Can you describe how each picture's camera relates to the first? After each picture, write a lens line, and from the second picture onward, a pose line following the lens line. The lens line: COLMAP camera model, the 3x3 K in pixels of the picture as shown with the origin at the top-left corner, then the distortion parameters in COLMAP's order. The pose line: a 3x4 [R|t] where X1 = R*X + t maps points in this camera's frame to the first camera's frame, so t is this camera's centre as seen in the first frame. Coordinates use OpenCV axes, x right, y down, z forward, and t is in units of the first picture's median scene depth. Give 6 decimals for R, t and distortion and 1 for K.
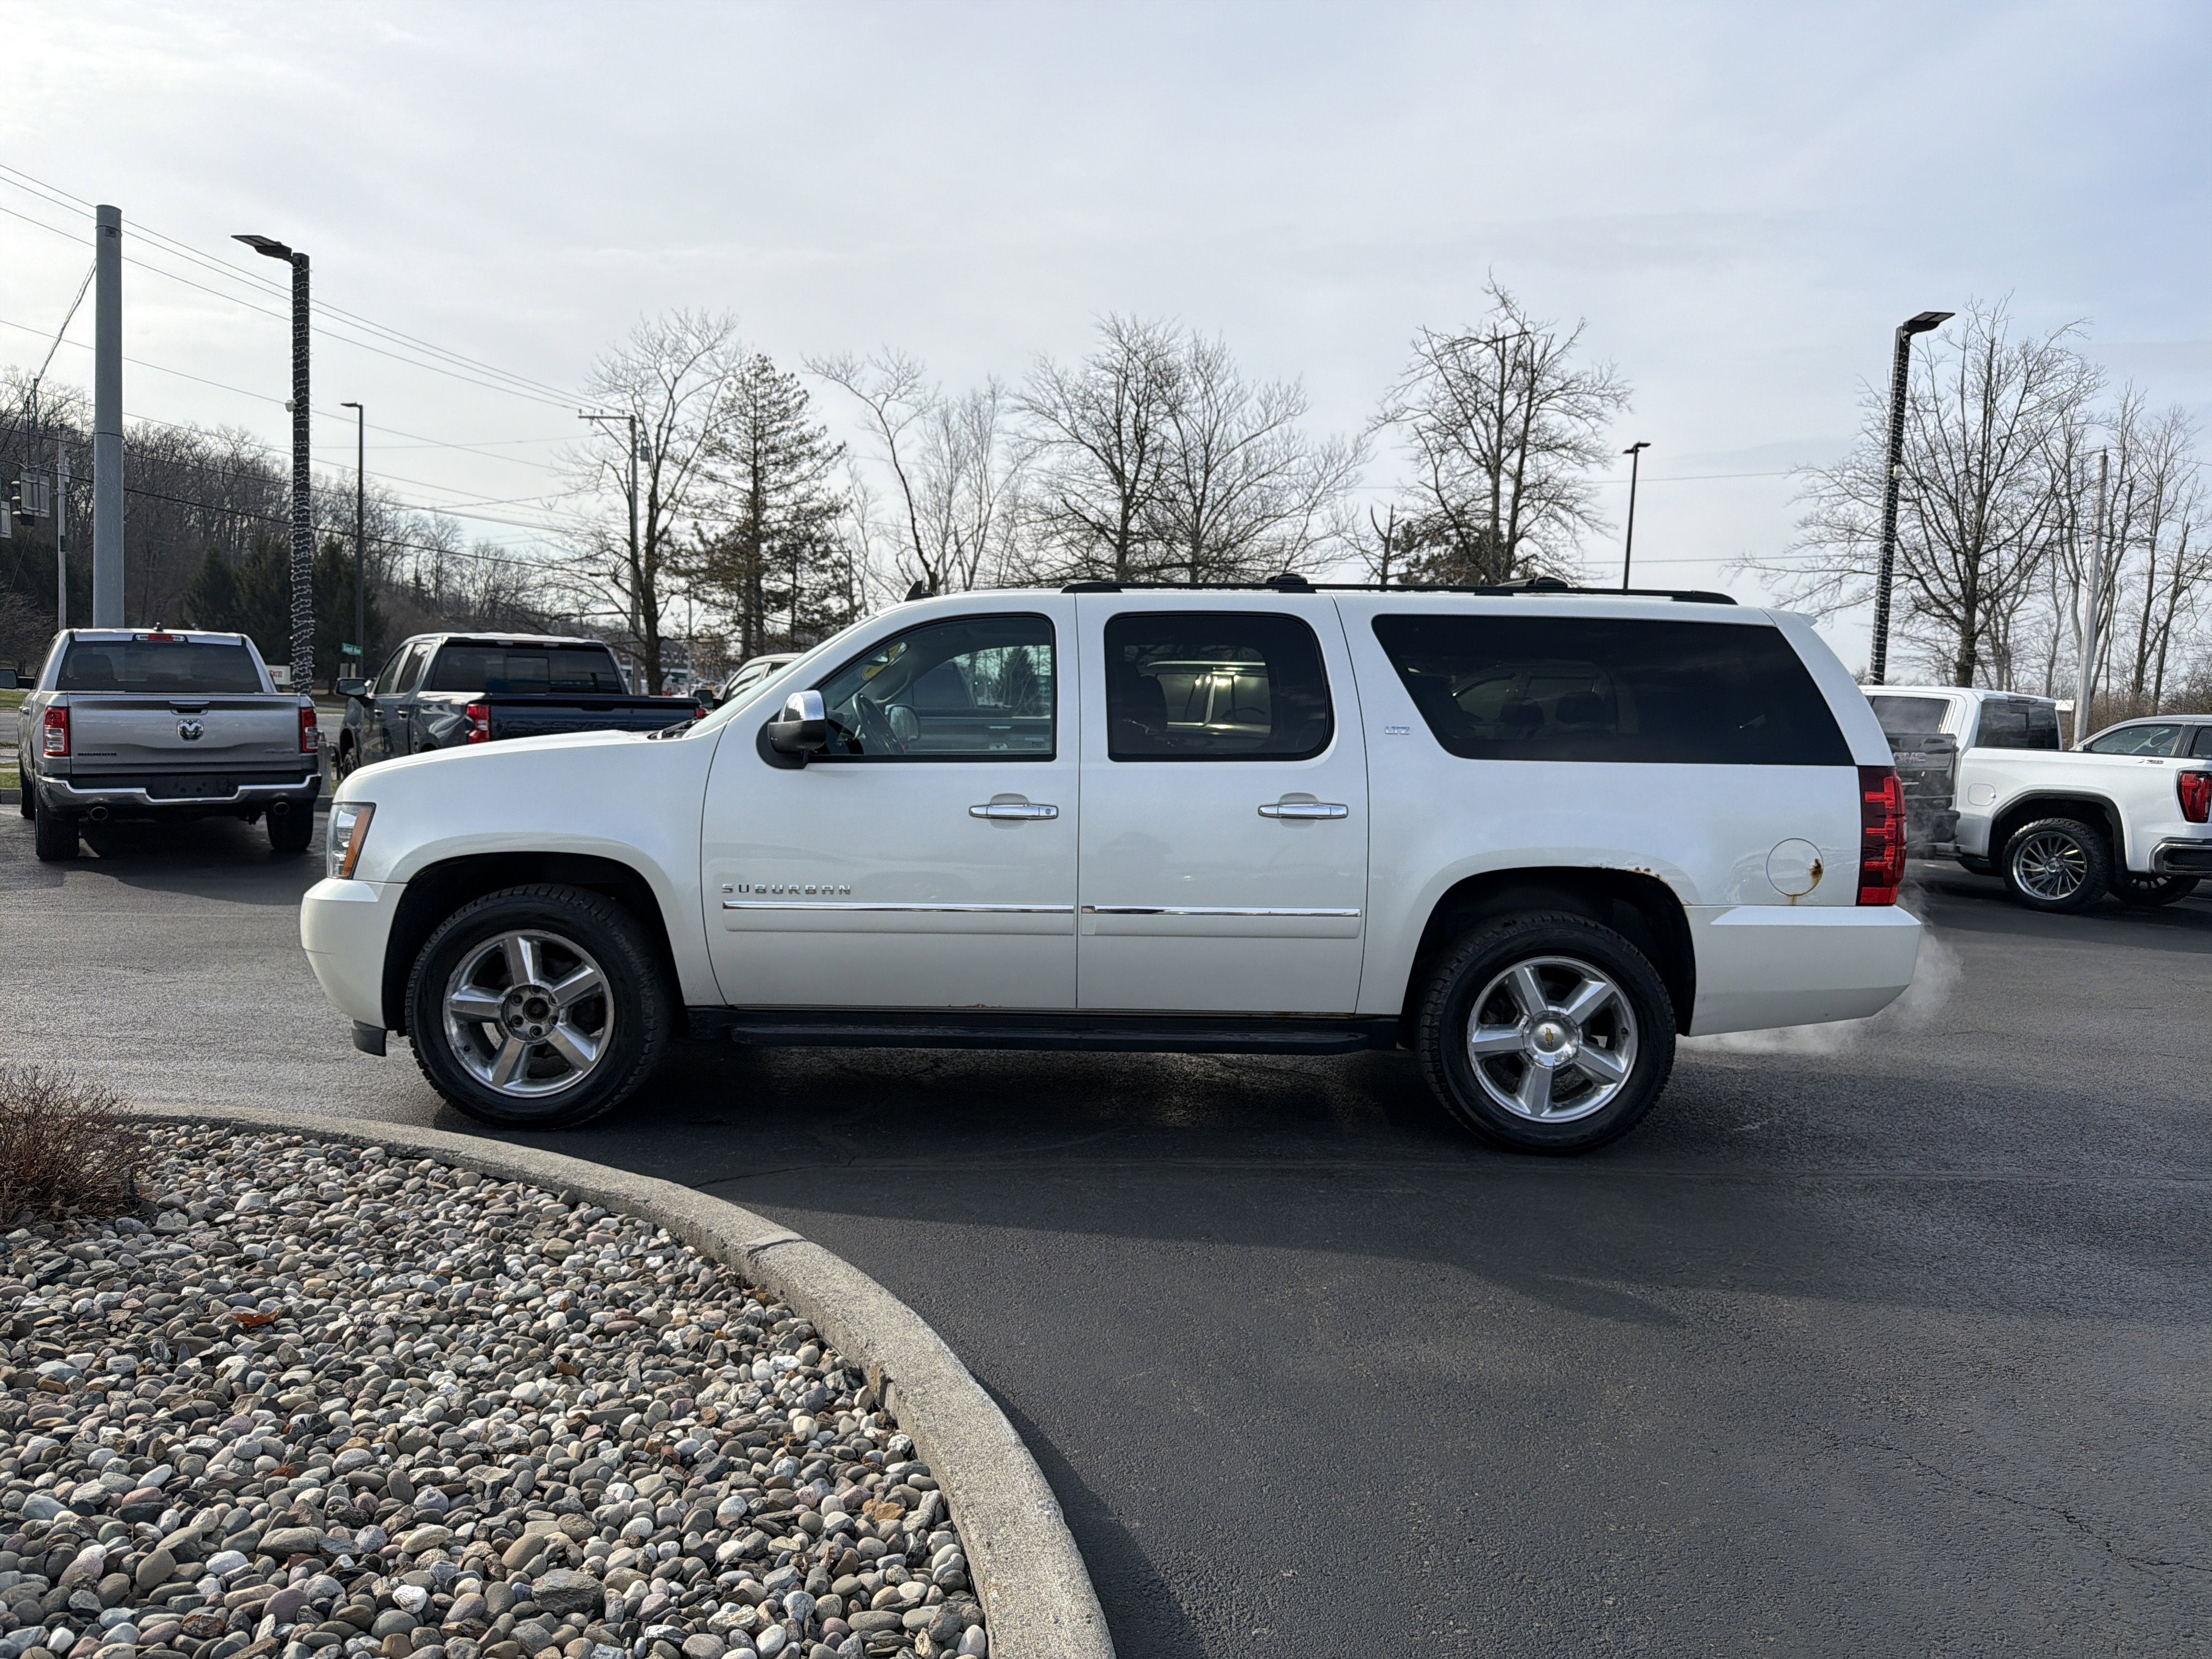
lens RADIAL K [[1585.4, 0, 1116.3], [0, 1585.4, 823.6], [0, 0, 1]] dist [-0.001562, -0.001513]
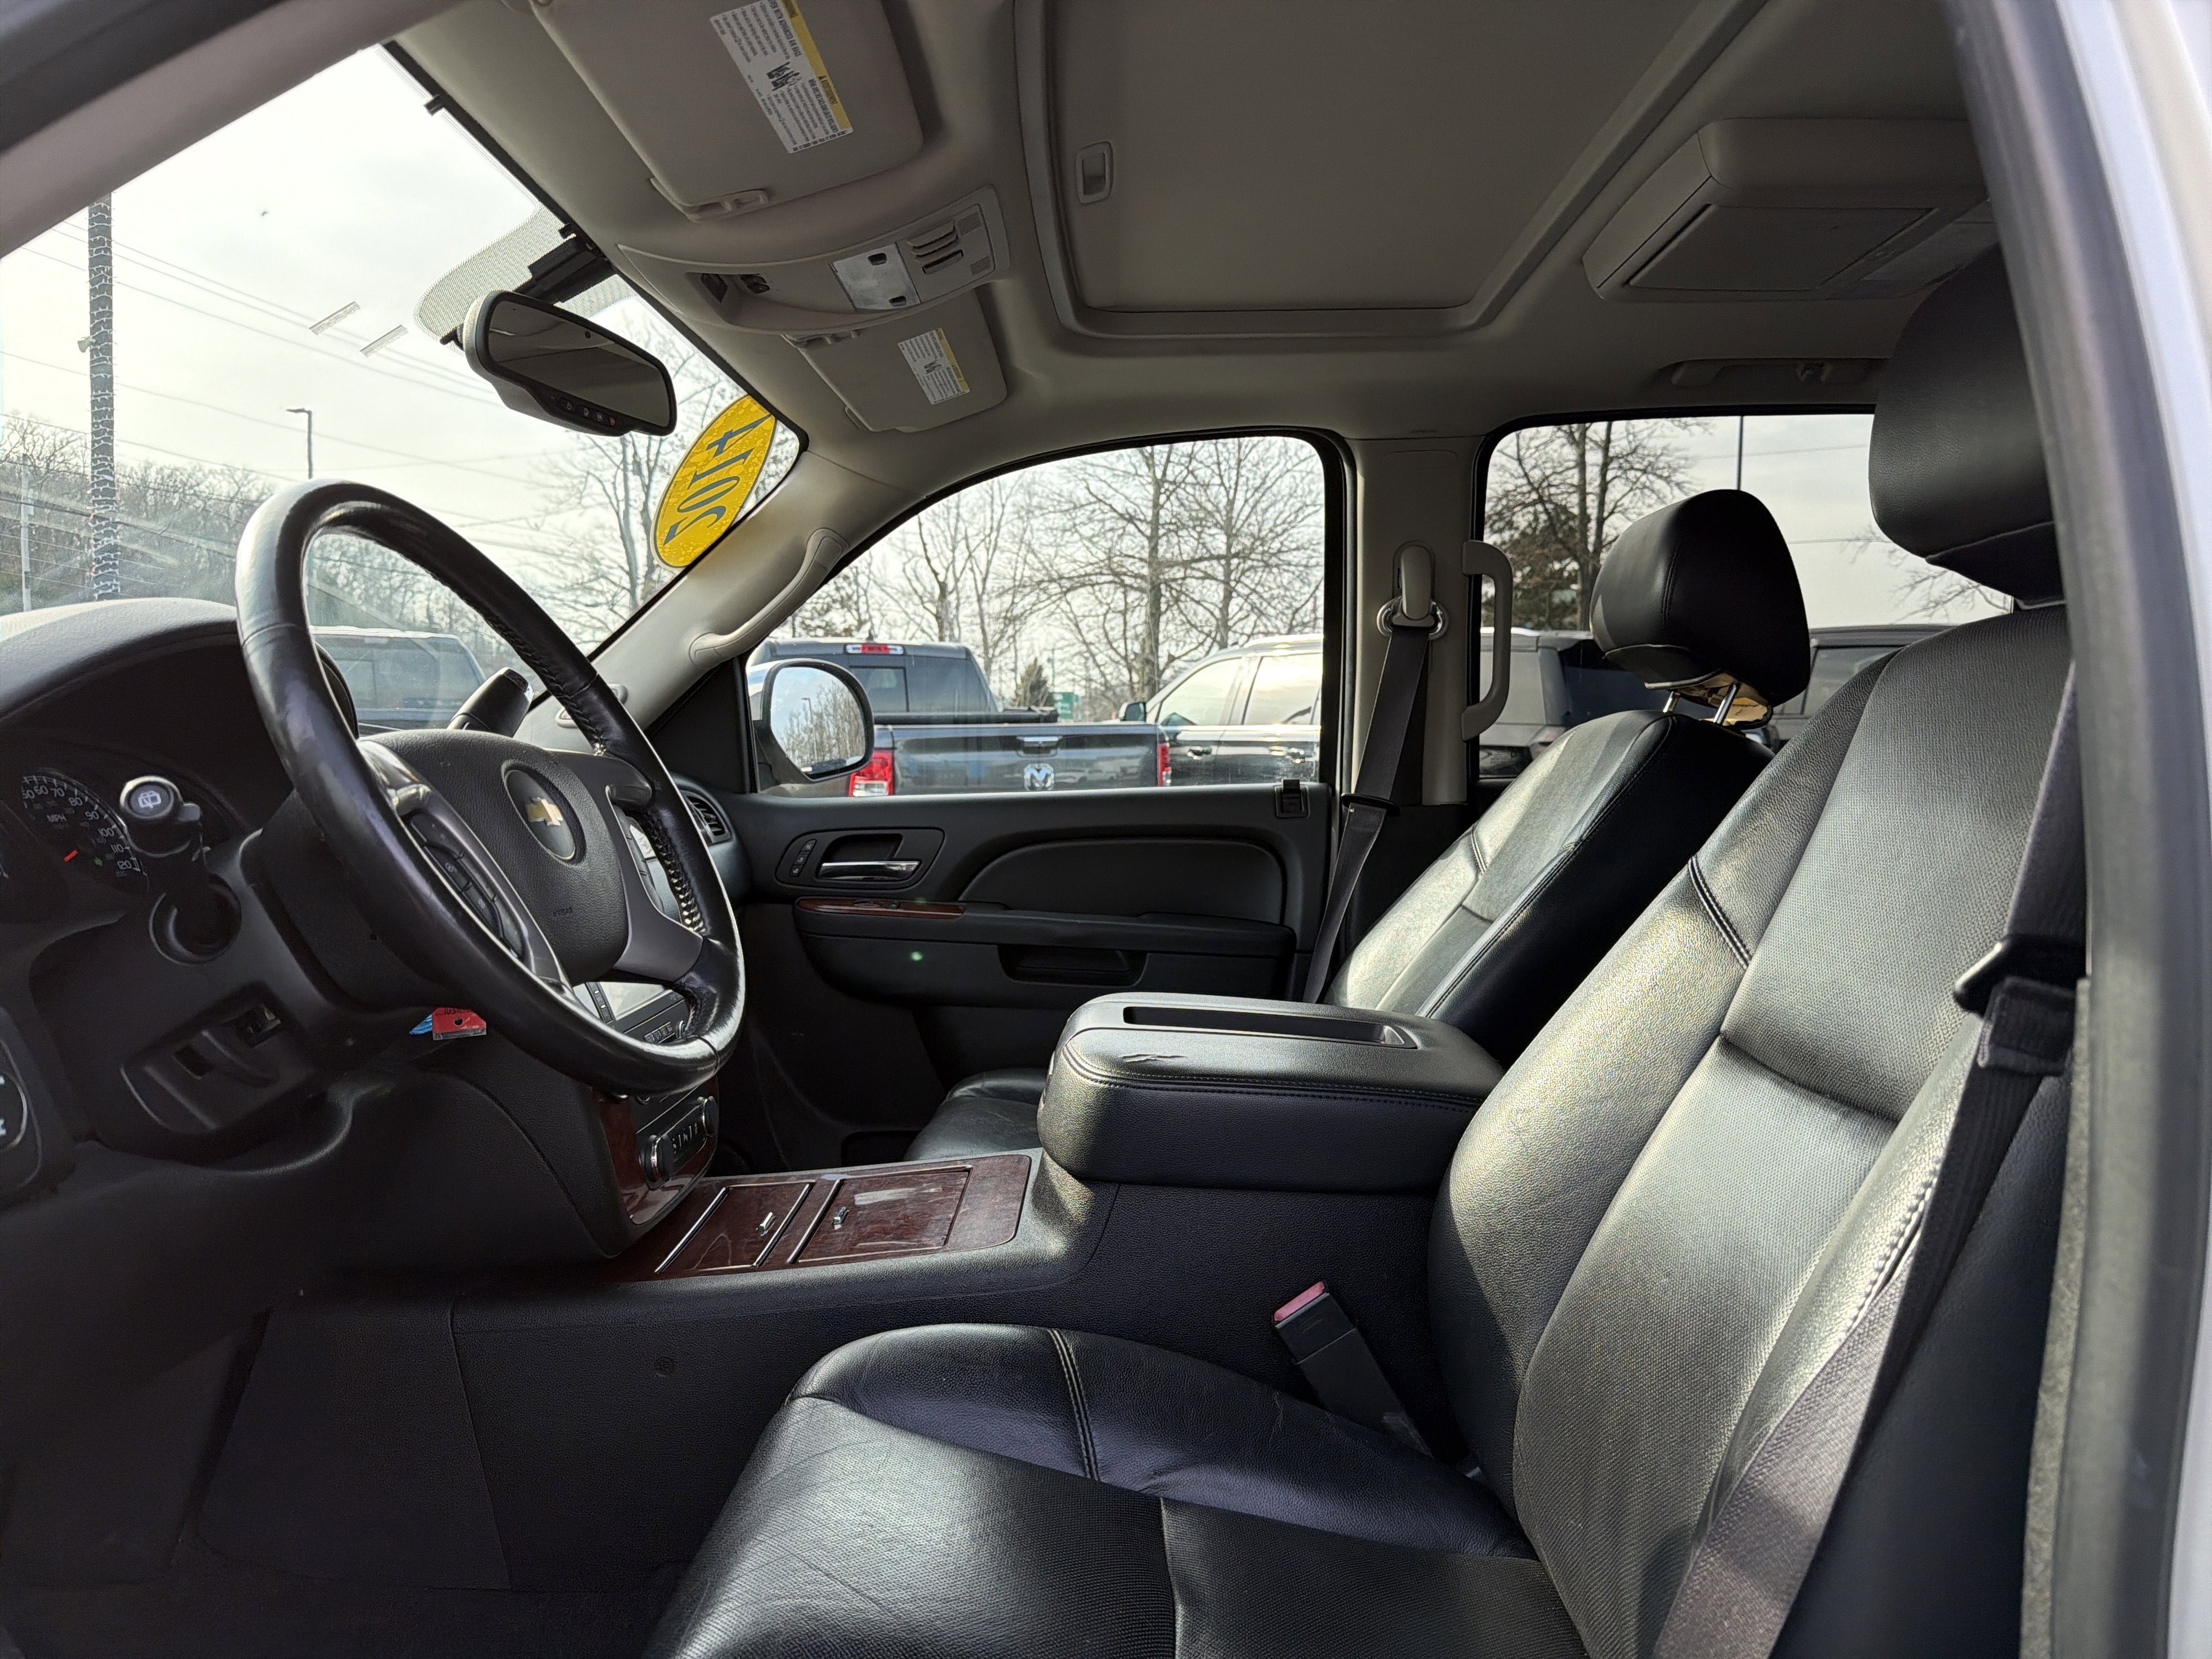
lens RADIAL K [[1548.8, 0, 1104.0], [0, 1548.8, 870.0], [0, 0, 1]] dist [-0.038464, 0.000387]
pose [[0.999555, -0.024281, -0.017354, -0.009627], [0.024617, 0.999509, 0.019377, -0.004939], [0.016875, -0.019795, 0.999662, 0.093690]]
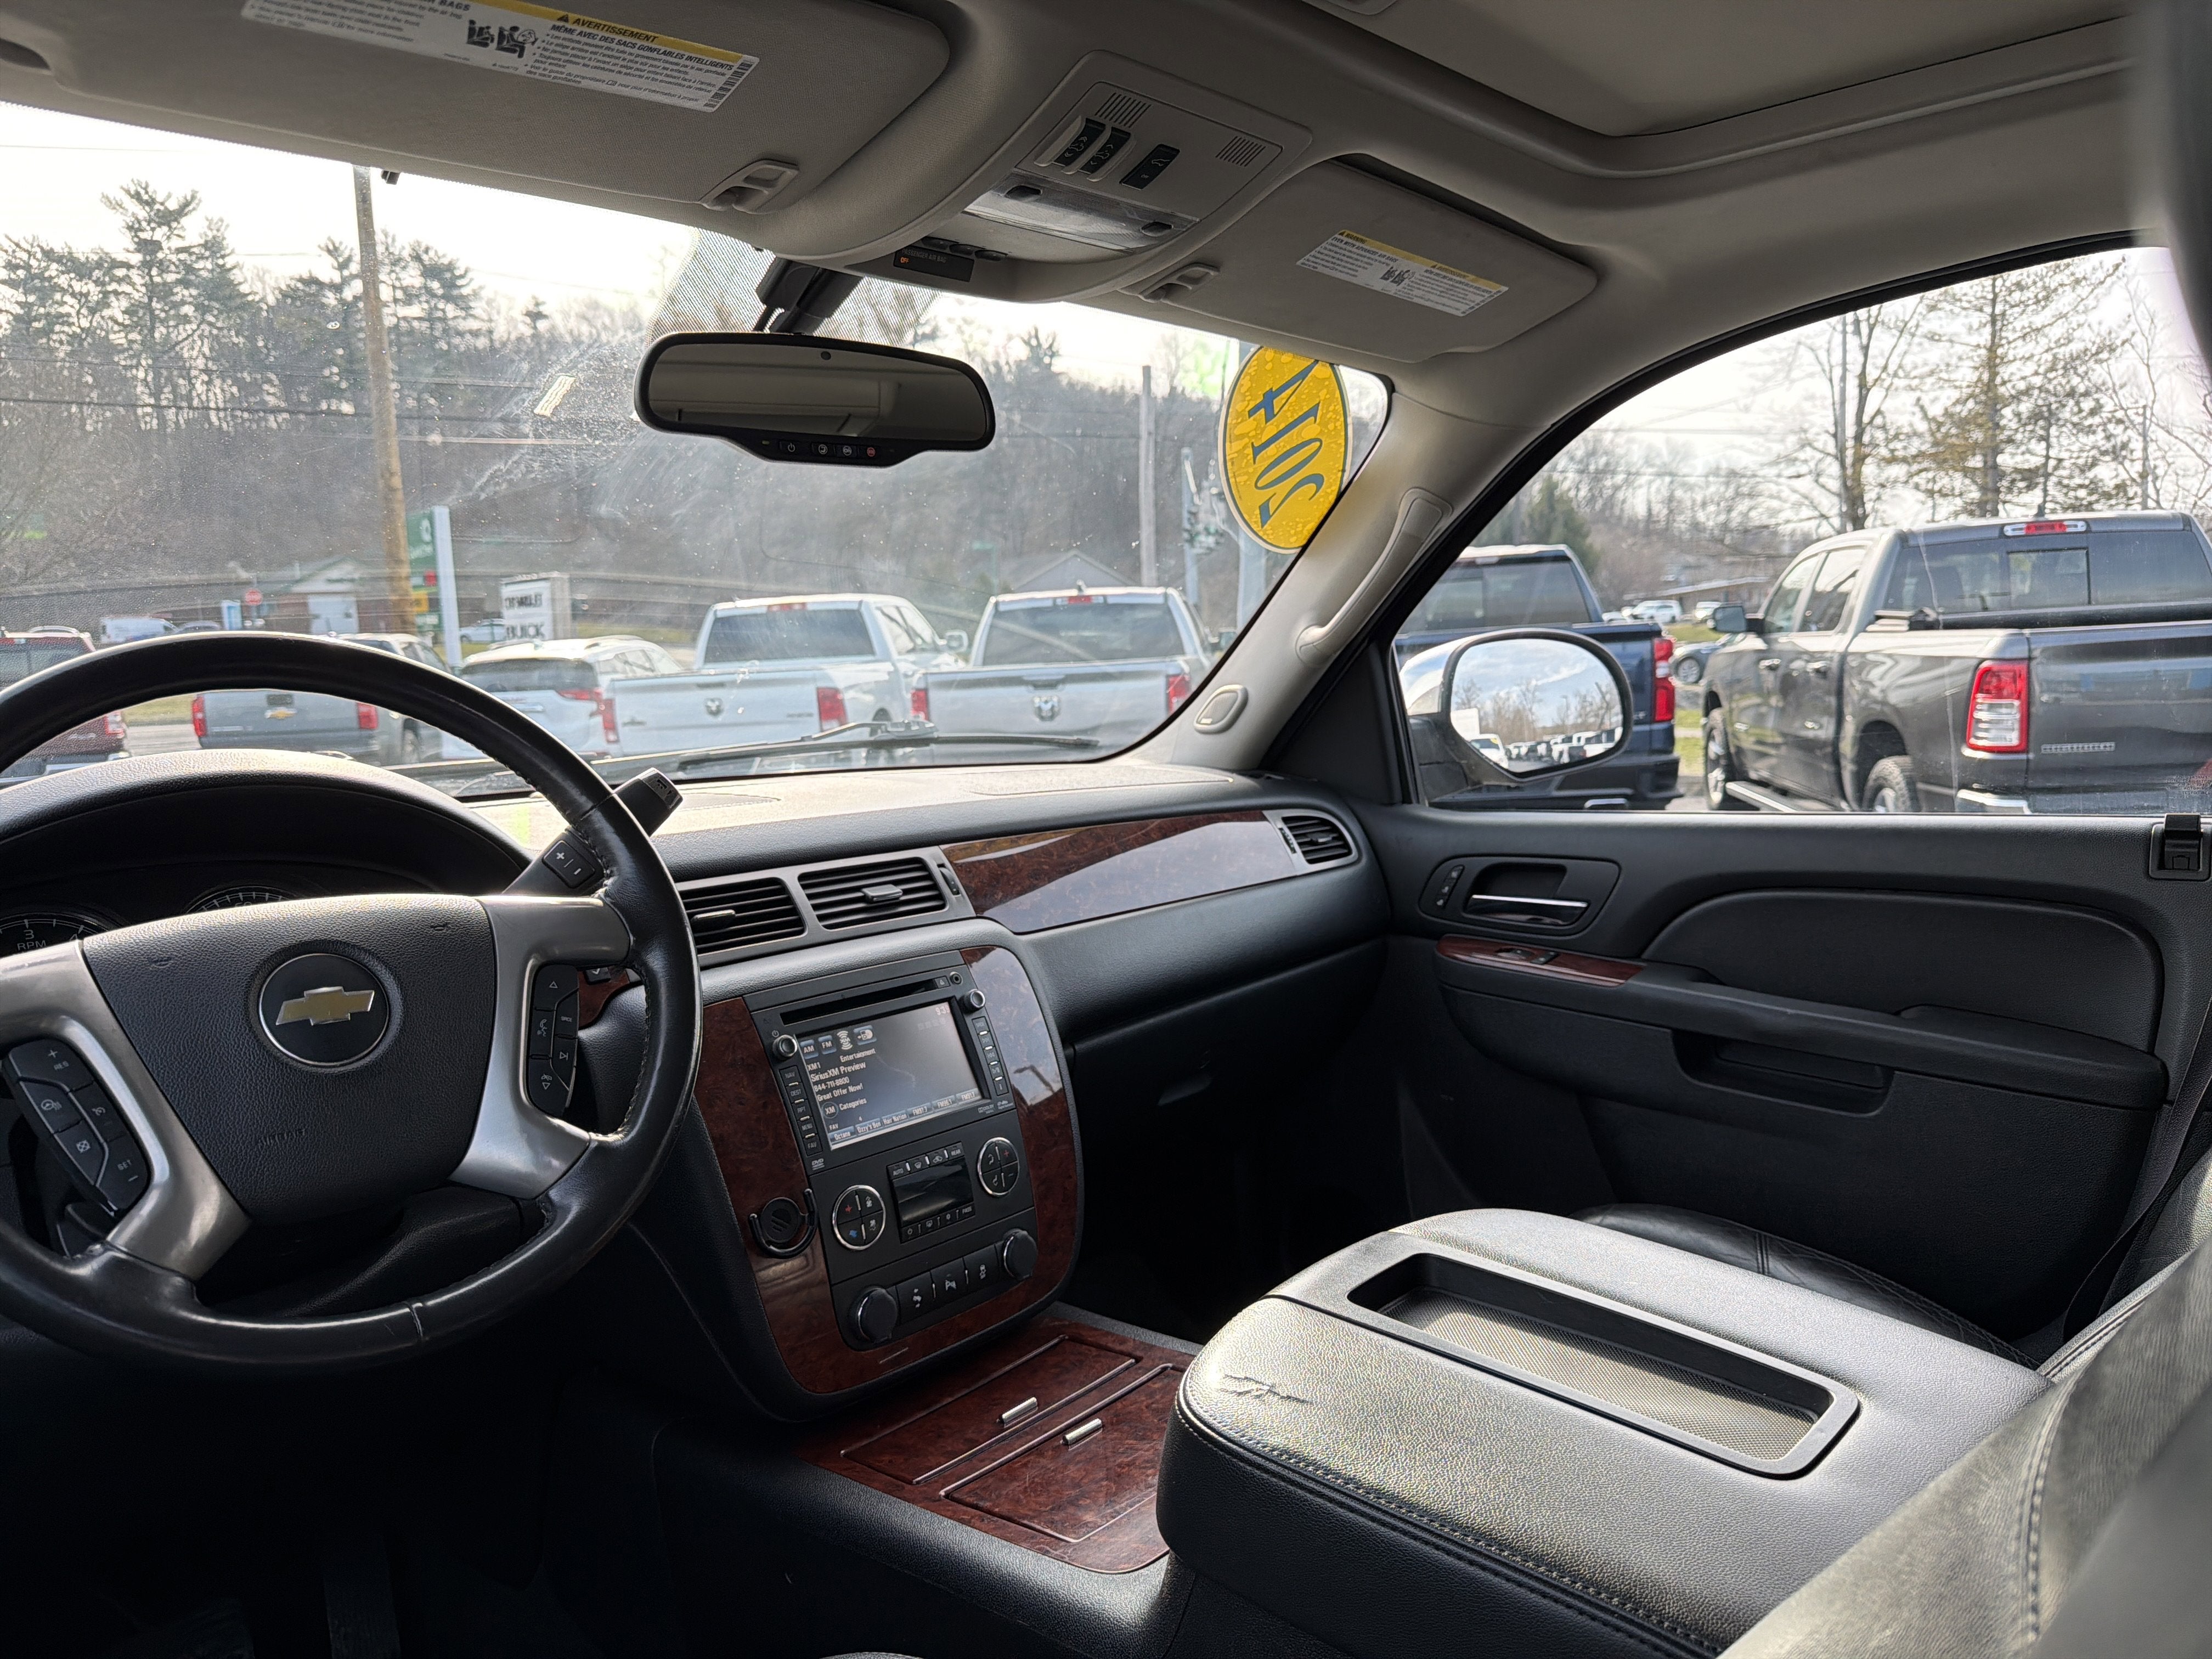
lens RADIAL K [[1585.4, 0, 1116.3], [0, 1585.4, 823.6], [0, 0, 1]] dist [-0.001562, -0.001513]
pose [[0.727509, 0.015317, -0.685928, 0.001740], [0.016851, 0.999050, 0.040181, -0.008176], [0.685892, -0.040790, 0.726560, 0.107384]]
